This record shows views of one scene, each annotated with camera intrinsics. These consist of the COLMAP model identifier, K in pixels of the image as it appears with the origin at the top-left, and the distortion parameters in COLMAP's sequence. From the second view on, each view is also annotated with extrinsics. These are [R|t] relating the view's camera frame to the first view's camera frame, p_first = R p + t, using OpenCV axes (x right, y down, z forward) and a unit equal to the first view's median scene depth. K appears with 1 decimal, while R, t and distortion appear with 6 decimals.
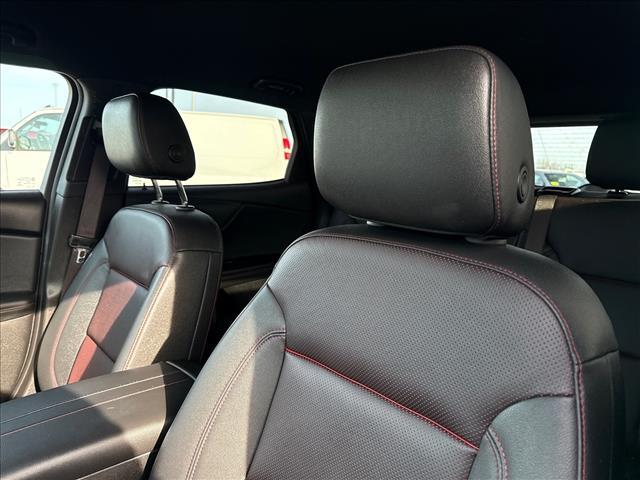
lens RADIAL K [[453.1, 0, 318.2], [0, 453.1, 242.6], [0, 0, 1]] dist [-0.016060, 0.002692]
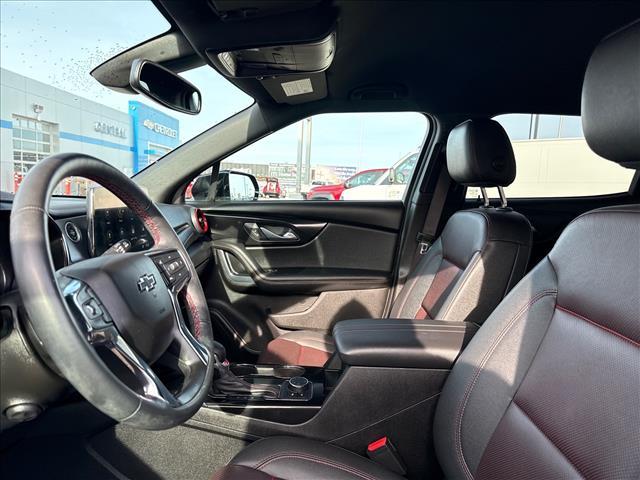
lens RADIAL K [[453.1, 0, 322.3], [0, 453.1, 255.5], [0, 0, 1]] dist [-0.016060, 0.002692]
pose [[0.738095, 0.059850, -0.672037, 0.144778], [-0.088227, 0.996067, -0.008193, 0.087578], [0.668903, 0.065339, 0.740472, -0.174701]]
